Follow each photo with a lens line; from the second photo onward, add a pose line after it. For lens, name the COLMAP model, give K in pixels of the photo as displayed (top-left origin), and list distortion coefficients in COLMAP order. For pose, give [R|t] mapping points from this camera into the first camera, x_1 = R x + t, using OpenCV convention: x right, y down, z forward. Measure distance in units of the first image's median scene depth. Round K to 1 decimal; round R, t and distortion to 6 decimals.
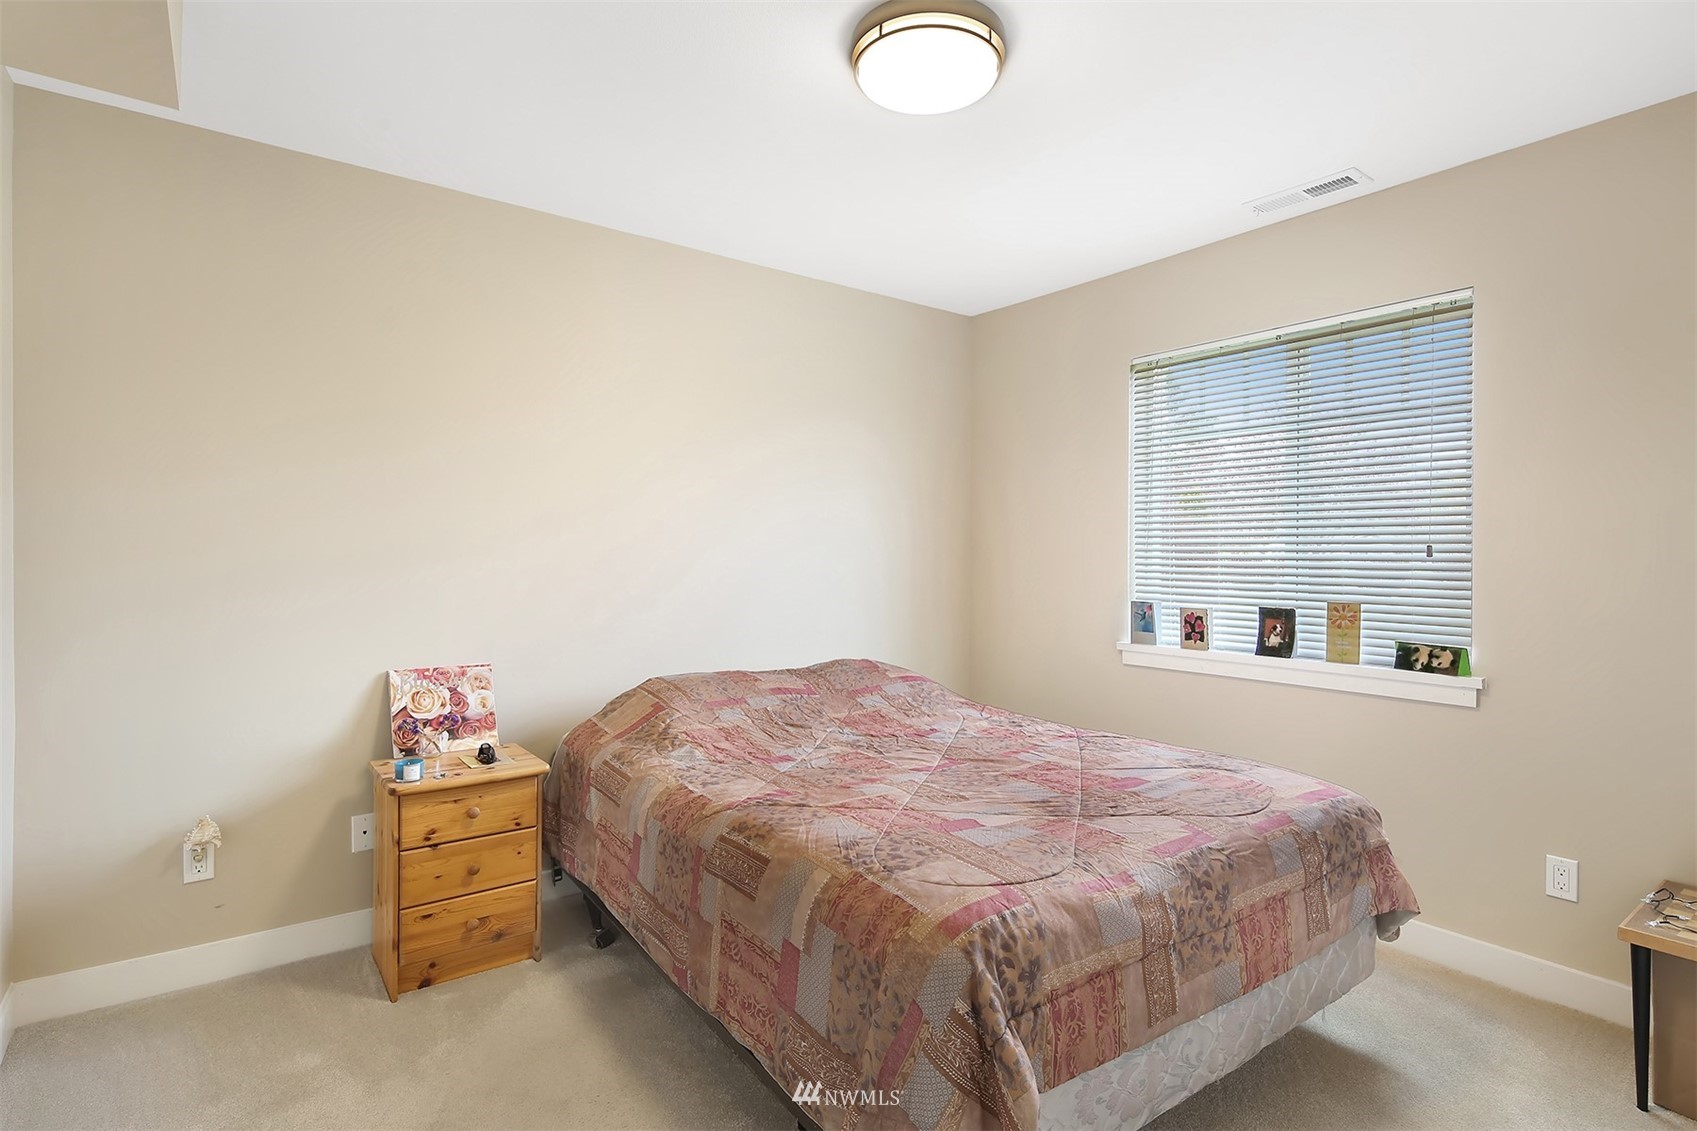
lens RADIAL K [[859.8, 0, 875.0], [0, 859.8, 557.6], [0, 0, 1]] dist [-0.001731, 0.000108]
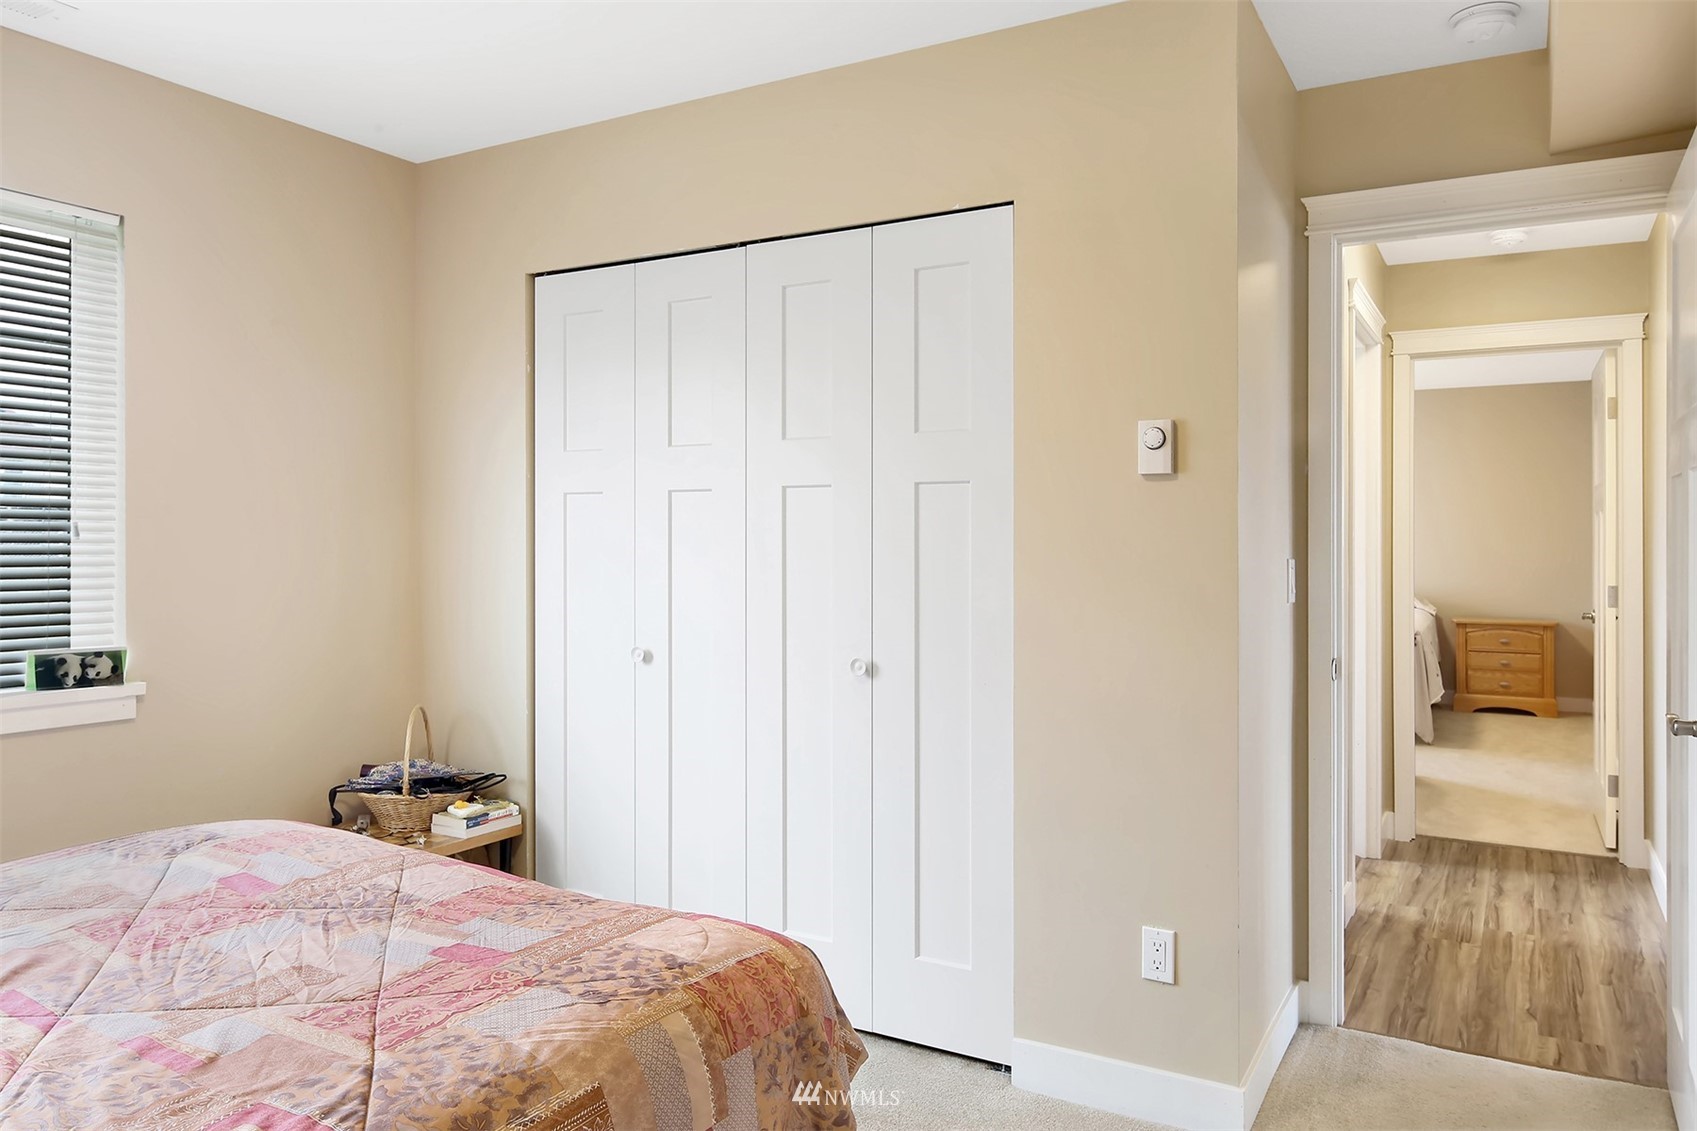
lens RADIAL K [[1181.2, 0, 844.3], [0, 1181.2, 543.6], [0, 0, 1]] dist [-0.030539, 0.002123]
pose [[-0.387632, -0.009155, 0.921769, -0.657811], [-0.001046, 0.999954, 0.009492, -0.008310], [-0.921814, 0.002715, -0.387624, 0.849963]]
